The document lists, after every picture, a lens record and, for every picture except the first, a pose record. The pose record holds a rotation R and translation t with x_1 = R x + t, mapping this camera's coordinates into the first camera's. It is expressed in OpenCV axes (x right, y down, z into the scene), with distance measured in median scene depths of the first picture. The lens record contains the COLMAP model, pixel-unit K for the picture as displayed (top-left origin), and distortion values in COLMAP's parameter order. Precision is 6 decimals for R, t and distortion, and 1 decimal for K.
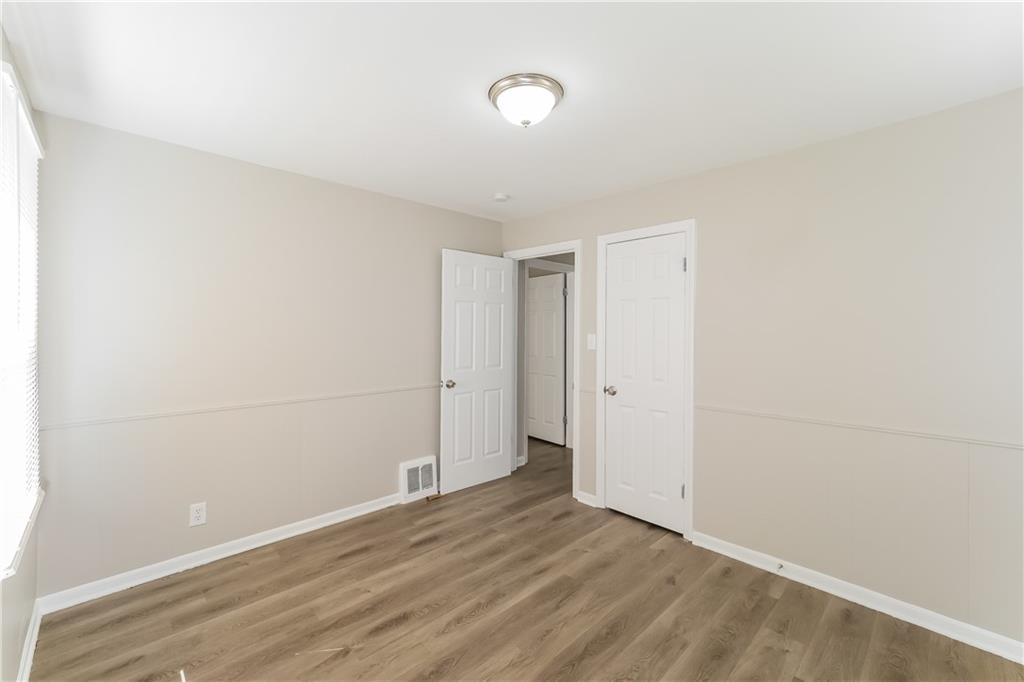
lens RADIAL K [[436.8, 0, 505.3], [0, 436.8, 338.2], [0, 0, 1]] dist [0.000466, 0.000522]
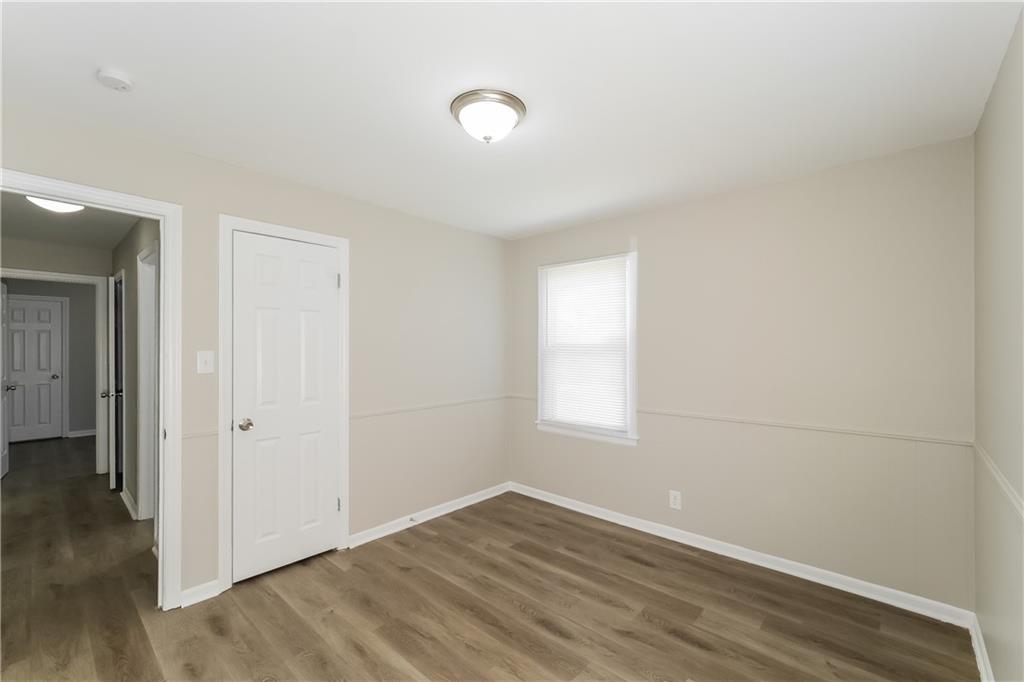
lens RADIAL K [[436.8, 0, 505.2], [0, 436.8, 351.8], [0, 0, 1]] dist [0.000466, 0.000522]
pose [[-0.075550, -0.014478, 0.997037, -0.661131], [0.019426, 0.999683, 0.015988, -0.012328], [-0.996953, 0.020576, -0.075245, 0.722583]]
